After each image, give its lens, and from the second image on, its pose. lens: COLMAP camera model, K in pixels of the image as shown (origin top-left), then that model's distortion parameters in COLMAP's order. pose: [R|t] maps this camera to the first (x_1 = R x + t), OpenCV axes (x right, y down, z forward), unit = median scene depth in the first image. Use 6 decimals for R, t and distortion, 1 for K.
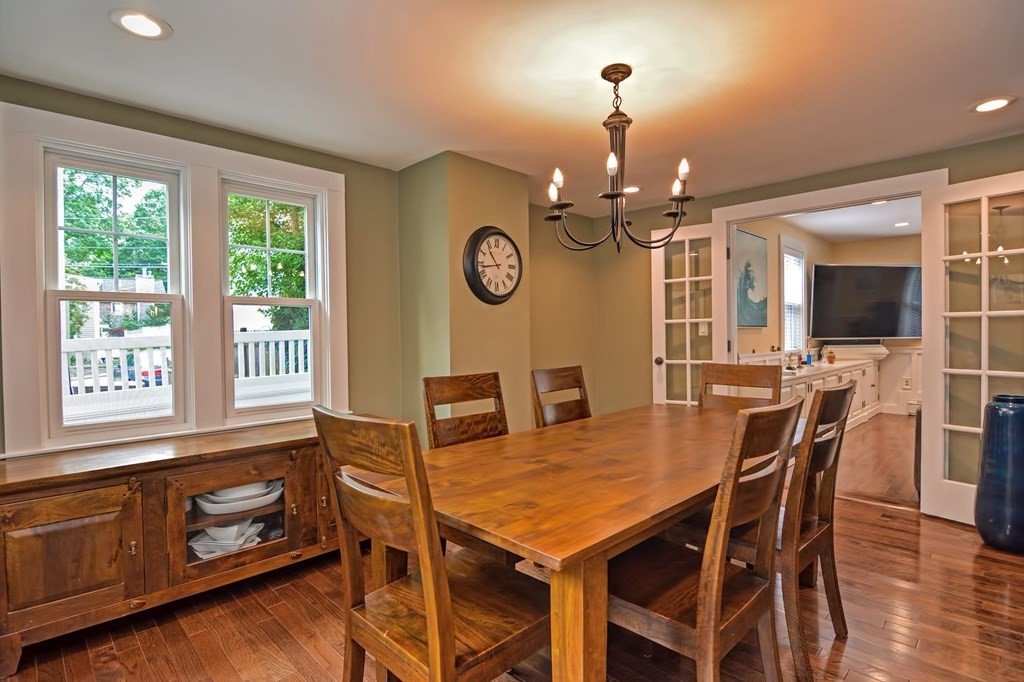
lens RADIAL K [[504.2, 0, 505.4], [0, 504.2, 338.6], [0, 0, 1]] dist [0.002841, -0.017672]
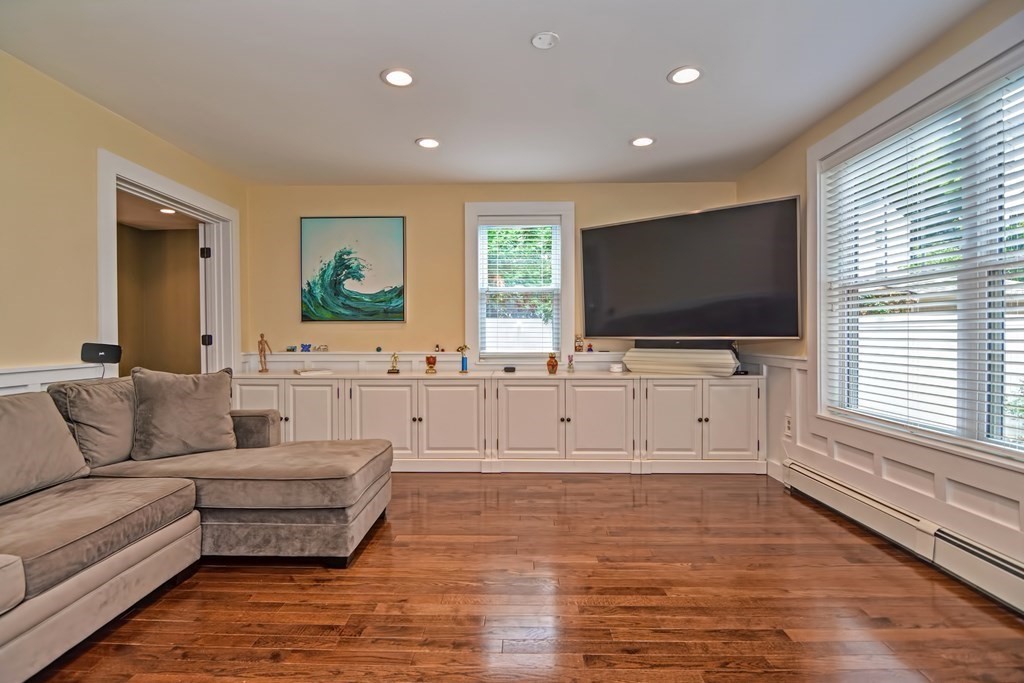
lens RADIAL K [[504.2, 0, 505.4], [0, 504.2, 339.1], [0, 0, 1]] dist [0.002841, -0.017672]
pose [[0.696535, 0.013919, -0.717387, 0.282658], [-0.012025, 0.999898, 0.007724, -0.000433], [0.717422, 0.003247, 0.696632, 0.120280]]
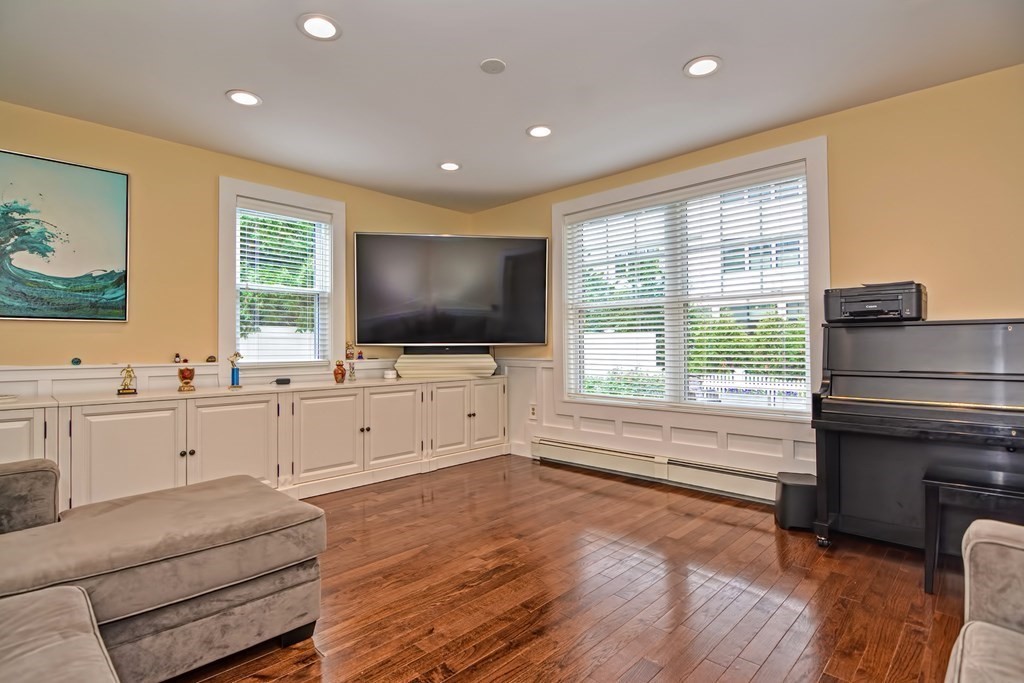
lens RADIAL K [[504.2, 0, 505.4], [0, 504.2, 339.1], [0, 0, 1]] dist [0.002841, -0.017672]
pose [[0.999704, 0.005277, 0.023757, 0.216668], [-0.004624, 0.999613, -0.027446, 0.002879], [-0.023893, 0.027328, 0.999341, 0.088808]]
